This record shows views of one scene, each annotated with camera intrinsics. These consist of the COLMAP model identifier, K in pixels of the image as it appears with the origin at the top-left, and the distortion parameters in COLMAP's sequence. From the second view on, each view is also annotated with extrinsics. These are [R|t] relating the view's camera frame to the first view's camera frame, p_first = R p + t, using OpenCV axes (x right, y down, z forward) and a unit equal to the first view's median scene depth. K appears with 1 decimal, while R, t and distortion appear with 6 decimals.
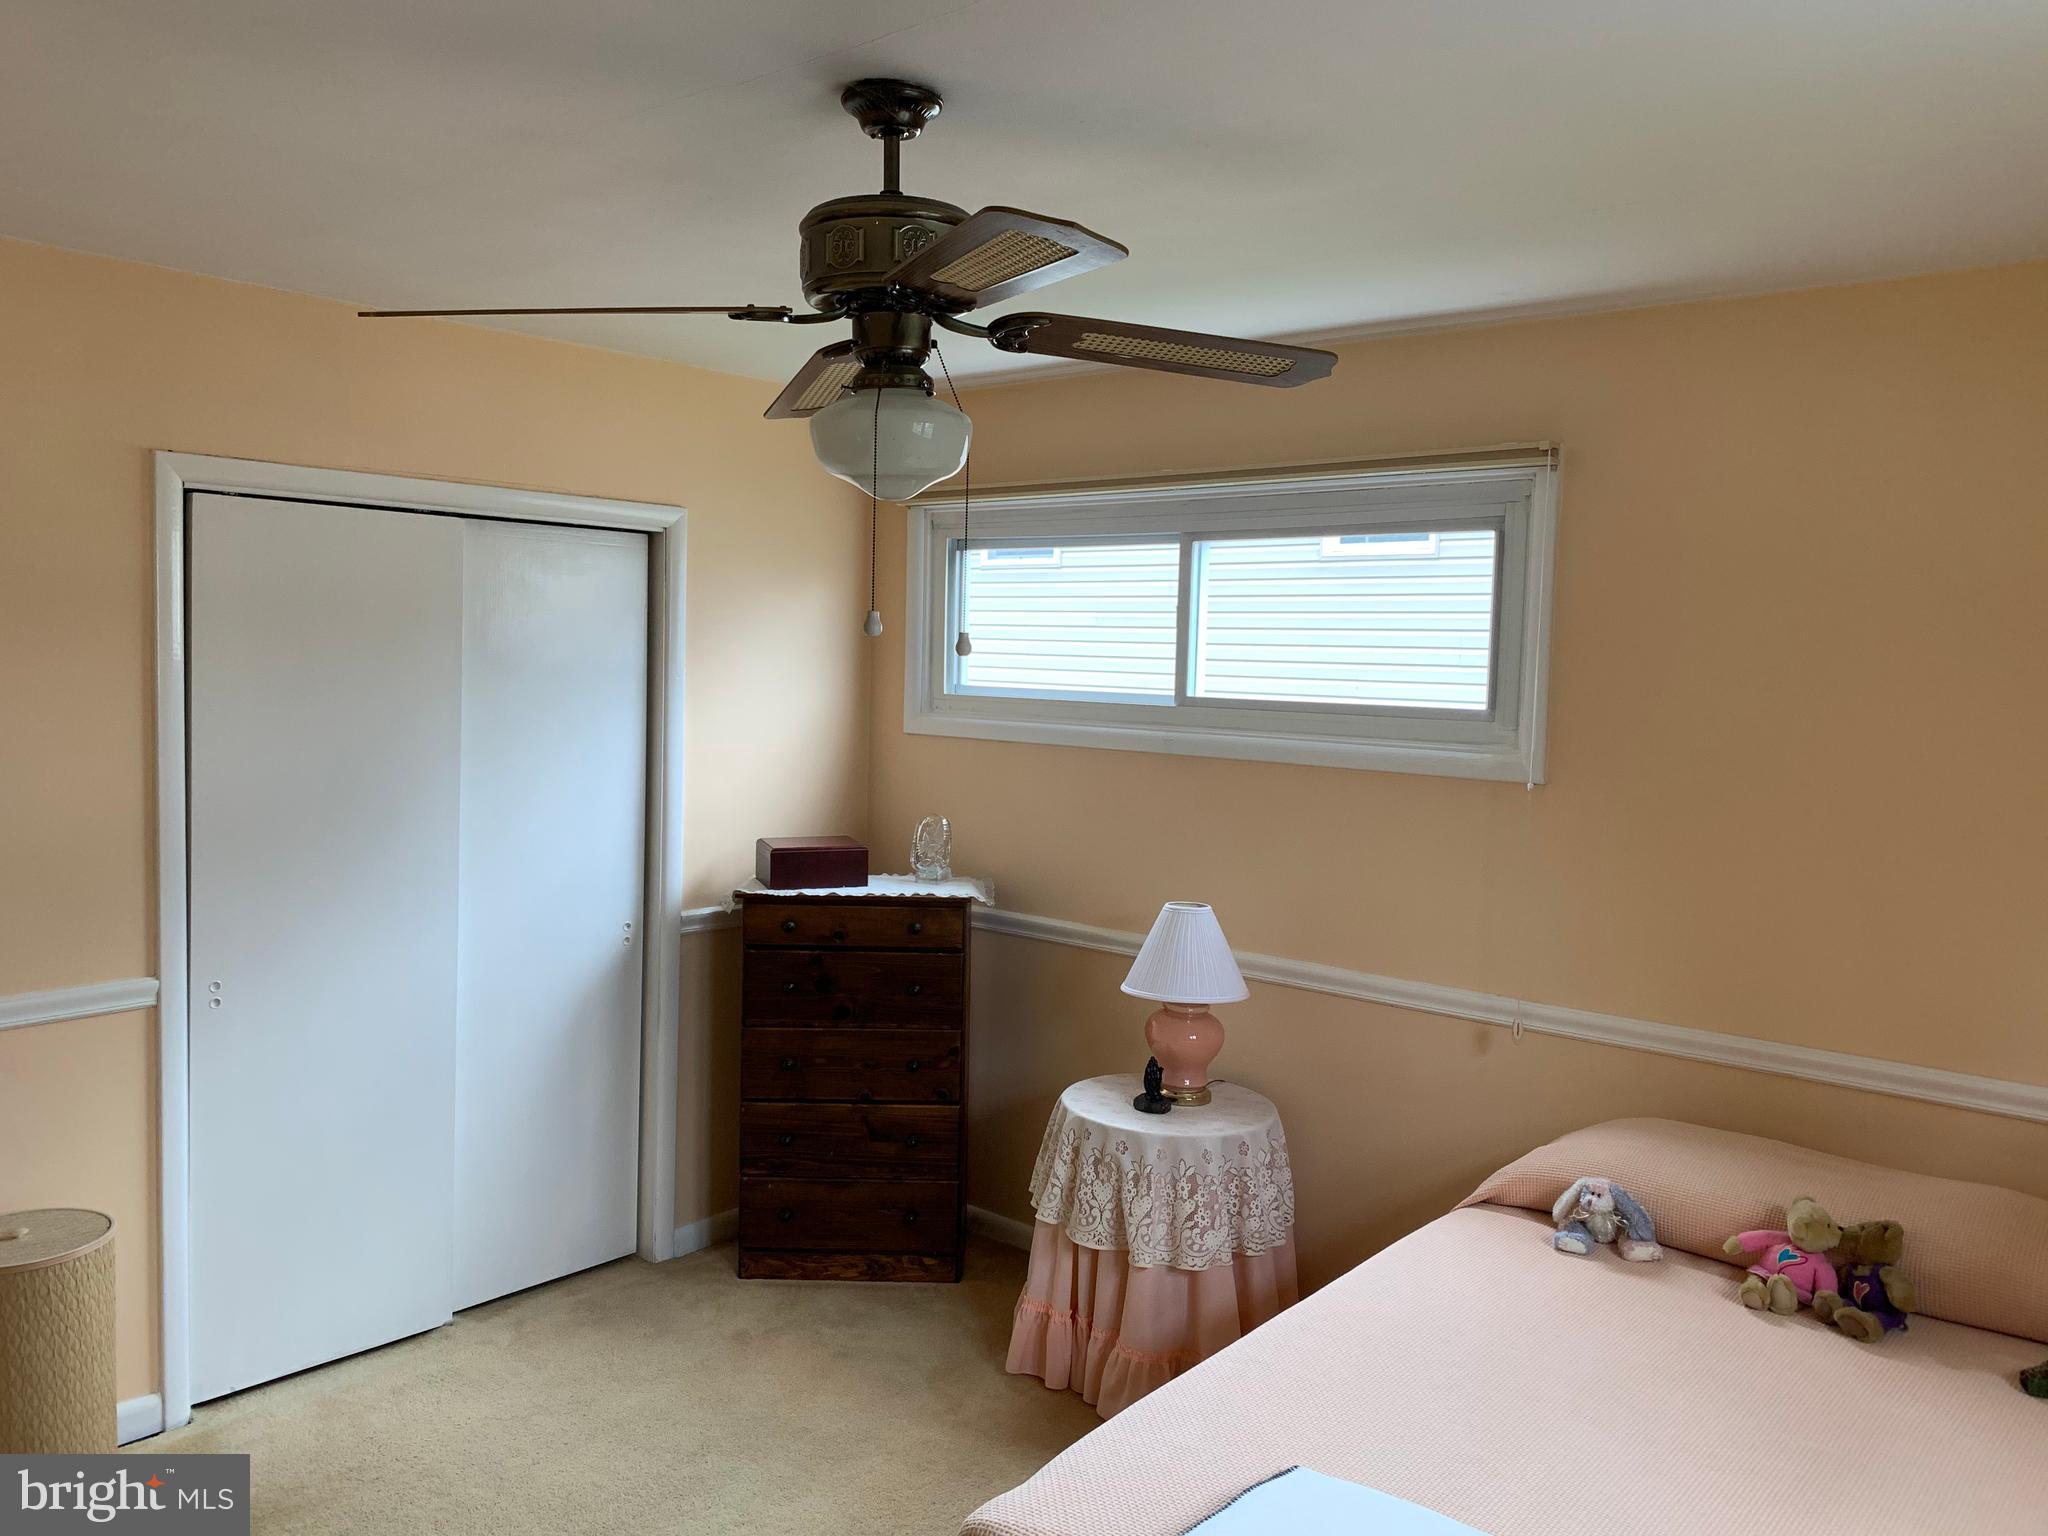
lens RADIAL K [[1578.9, 0, 1026.7], [0, 1578.9, 769.7], [0, 0, 1]] dist [0.033187, -0.050251]
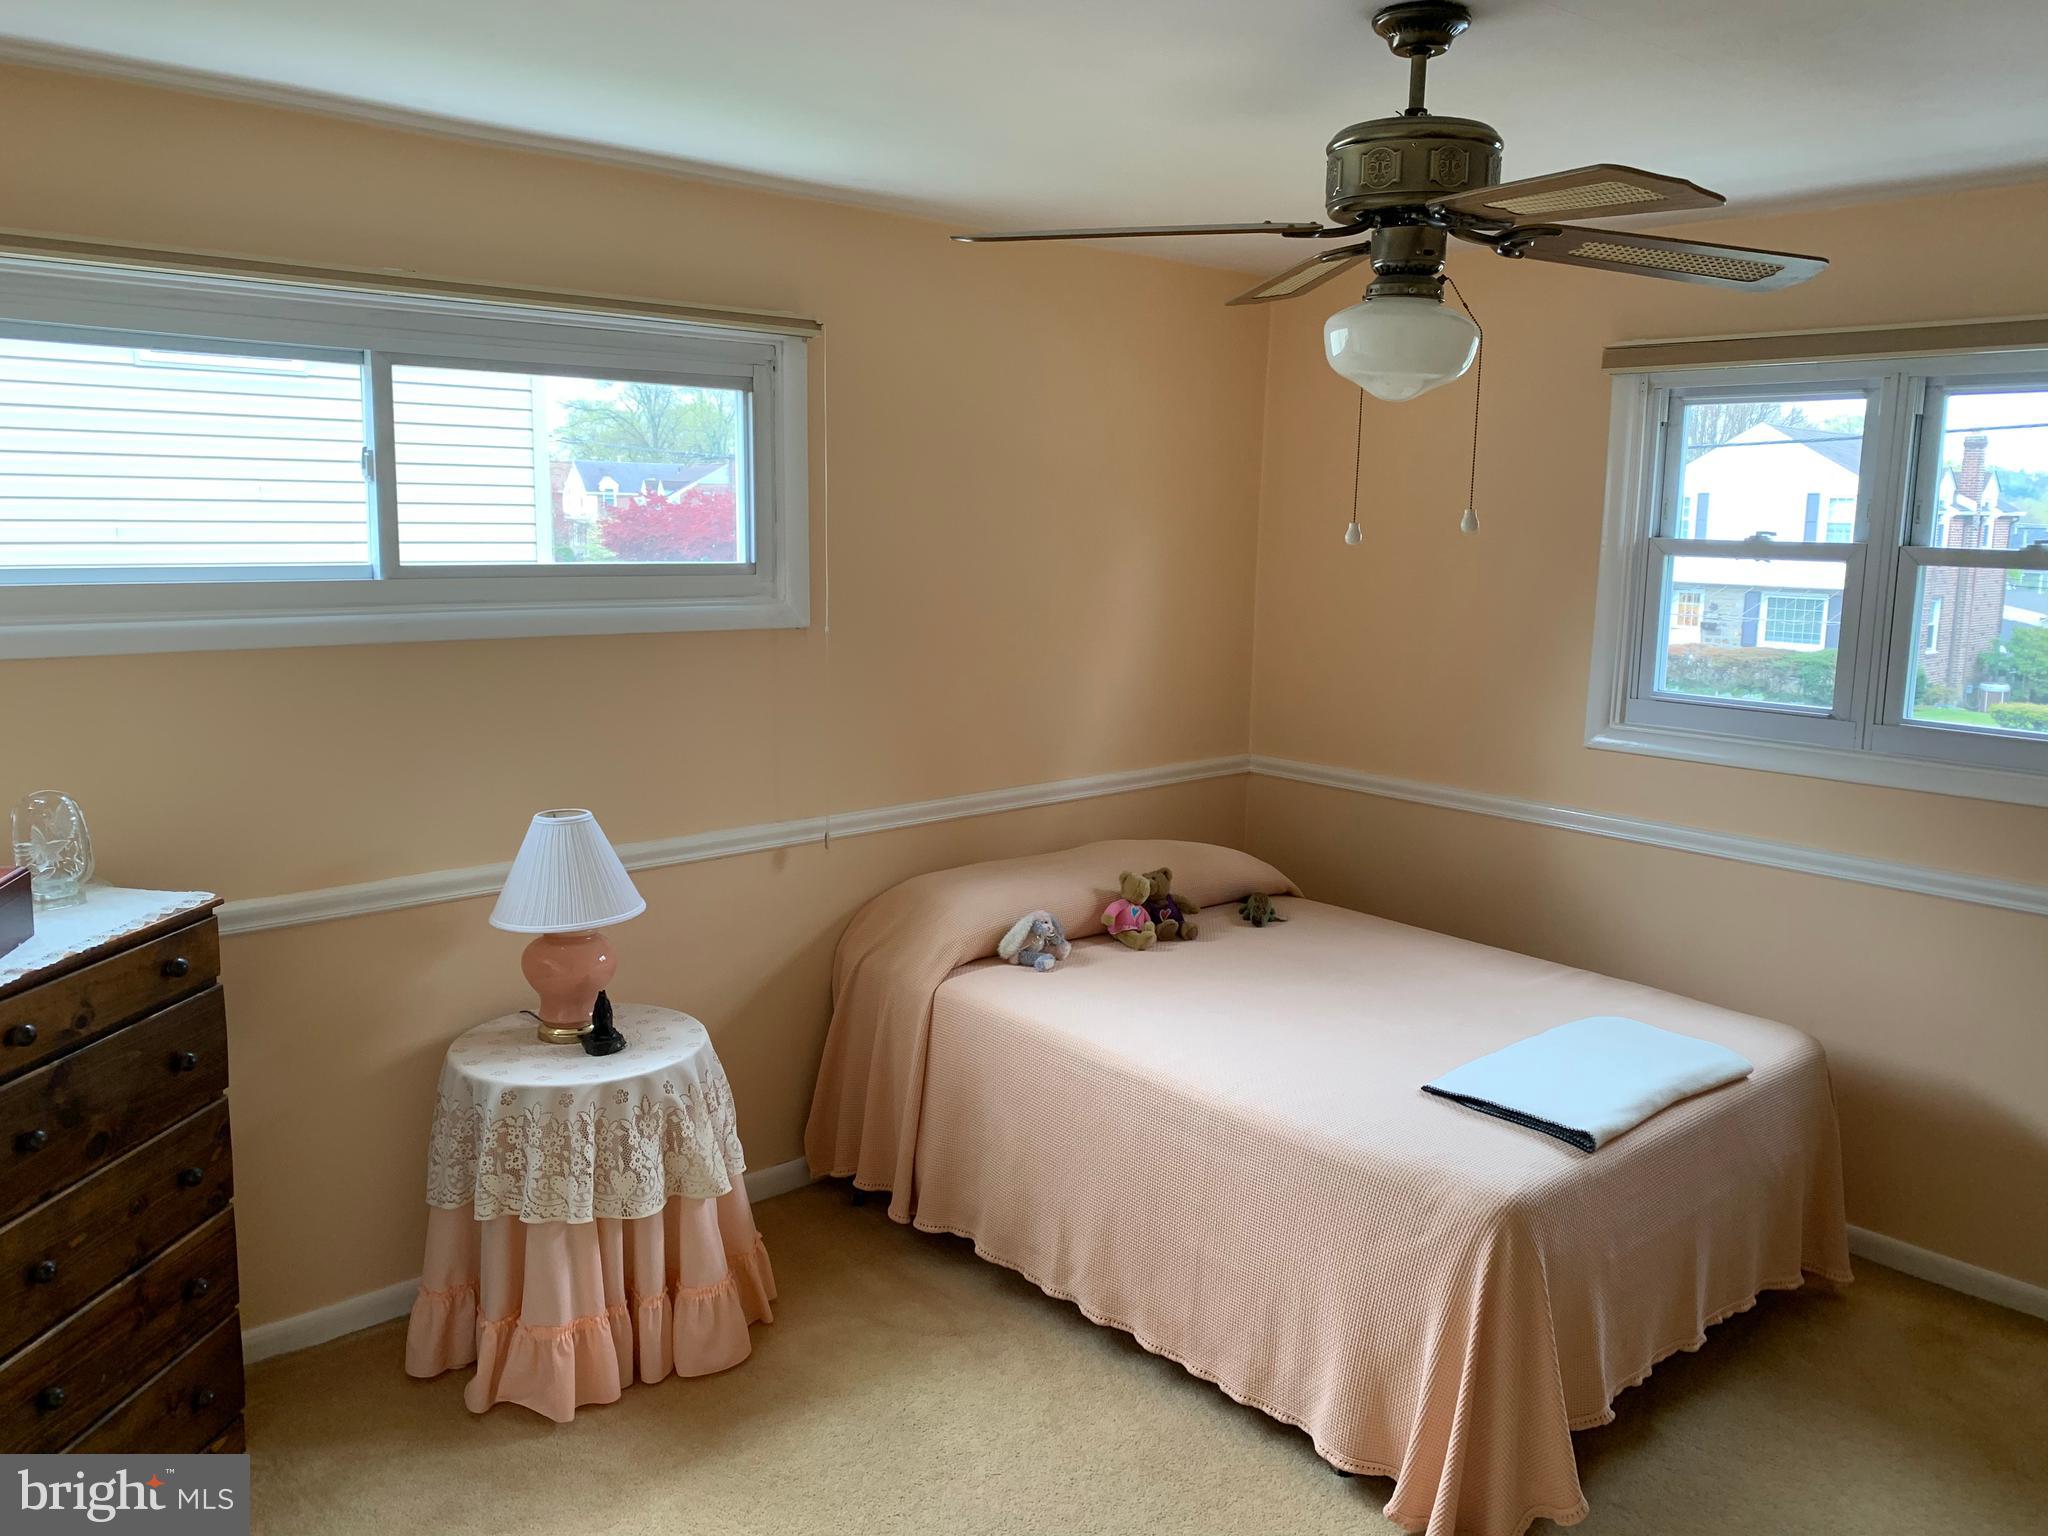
lens RADIAL K [[1578.9, 0, 1013.2], [0, 1578.9, 767.0], [0, 0, 1]] dist [0.033187, -0.050251]
pose [[0.111685, -0.188189, 0.975762, -0.739910], [0.055651, 0.981549, 0.182935, -0.086384], [-0.992184, 0.033871, 0.120097, 0.692182]]
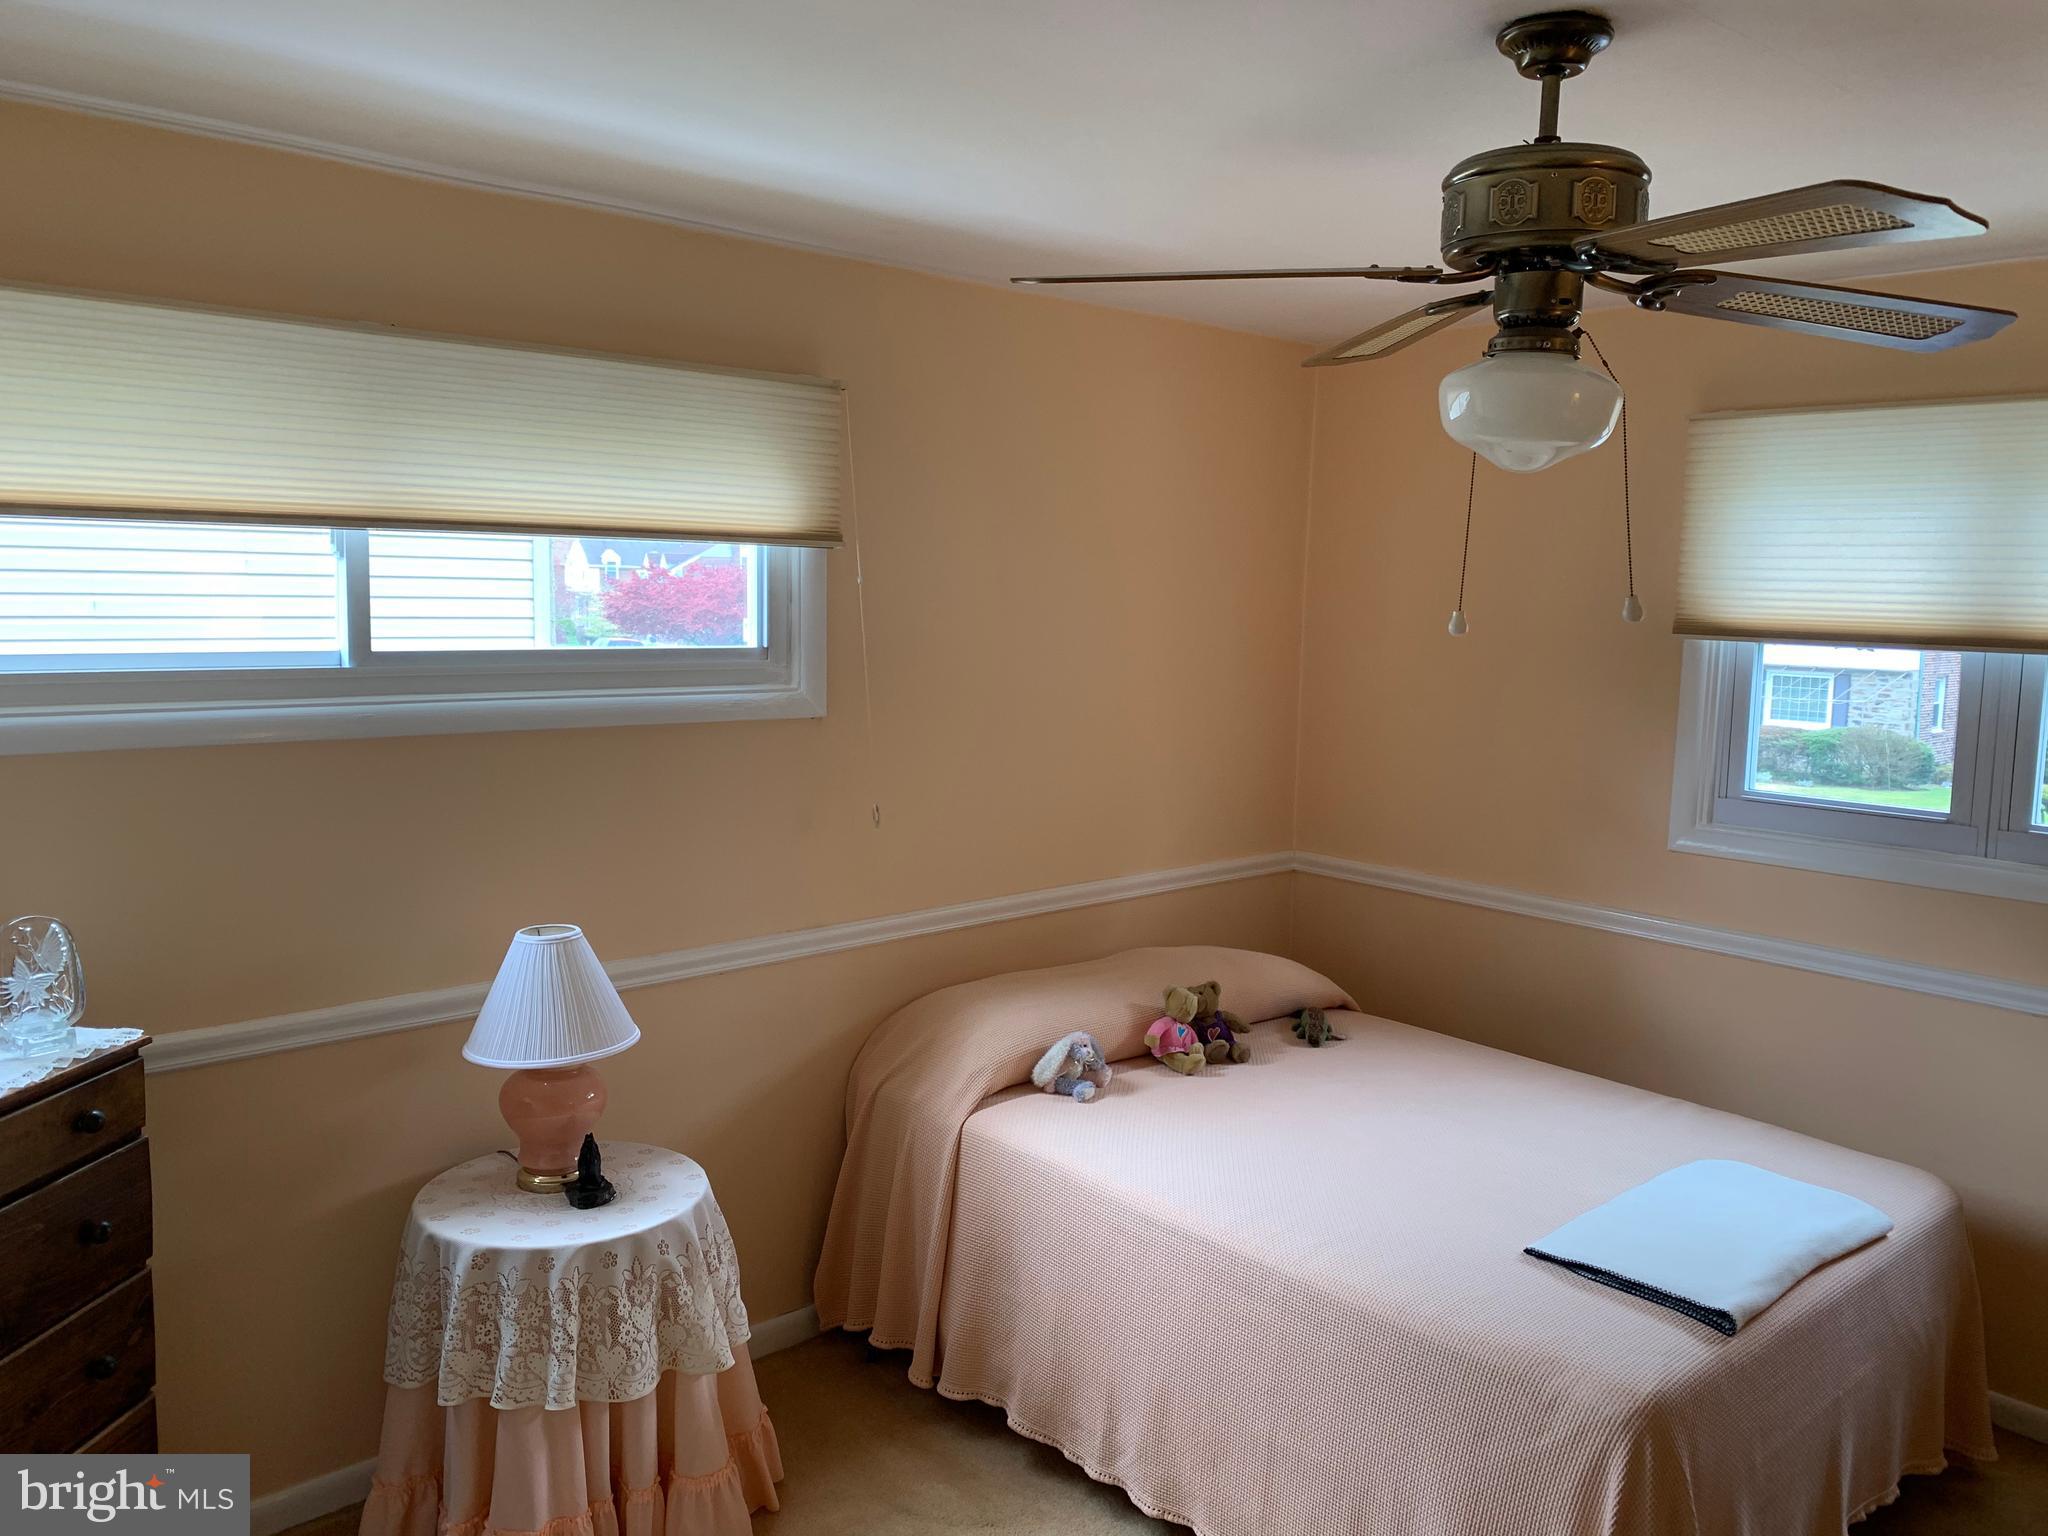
lens RADIAL K [[1578.9, 0, 1024.8], [0, 1578.9, 769.6], [0, 0, 1]] dist [0.033187, -0.050251]
pose [[0.104786, -0.144367, 0.983961, -0.642816], [0.050871, 0.988890, 0.139672, -0.089462], [-0.993193, 0.035419, 0.110965, 0.725825]]
